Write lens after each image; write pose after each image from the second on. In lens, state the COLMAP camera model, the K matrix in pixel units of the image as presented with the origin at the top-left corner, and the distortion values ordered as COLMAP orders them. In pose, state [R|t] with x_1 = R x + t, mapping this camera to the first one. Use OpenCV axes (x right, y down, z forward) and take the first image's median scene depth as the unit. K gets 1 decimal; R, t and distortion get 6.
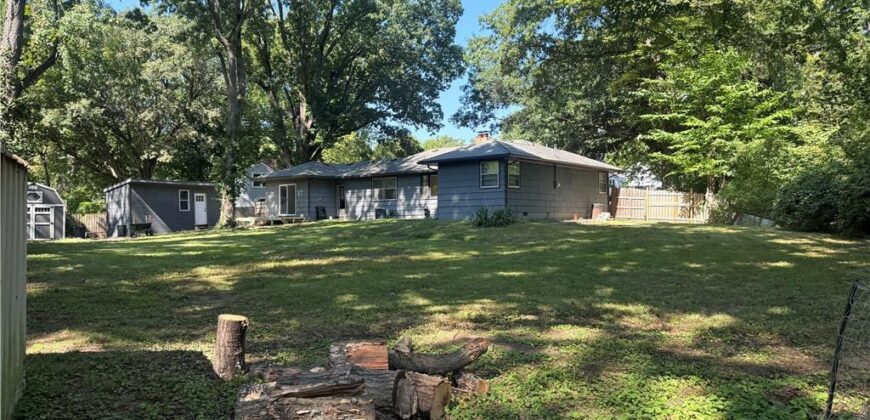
lens RADIAL K [[602.8, 0, 433.8], [0, 602.8, 216.2], [0, 0, 1]] dist [0.022321, -0.008365]
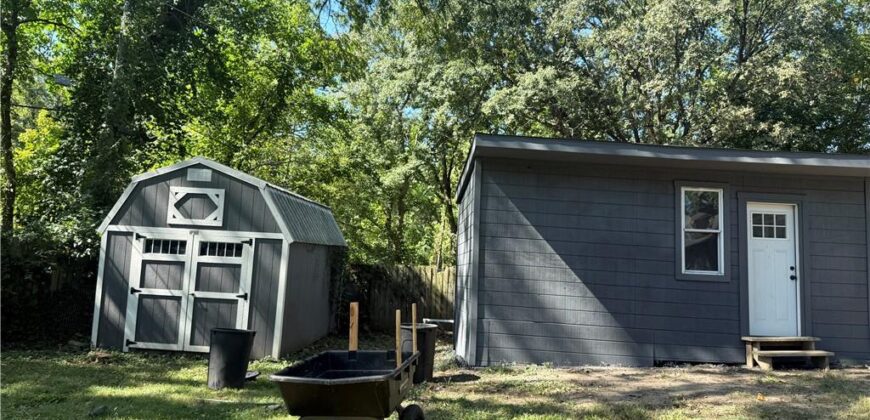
lens RADIAL K [[602.8, 0, 433.4], [0, 602.8, 215.1], [0, 0, 1]] dist [0.022321, -0.008365]
pose [[0.661171, -0.014451, -0.750096, -0.300640], [-0.052394, 0.996484, -0.065380, -0.011385], [0.748403, 0.082528, 0.658089, 0.757280]]
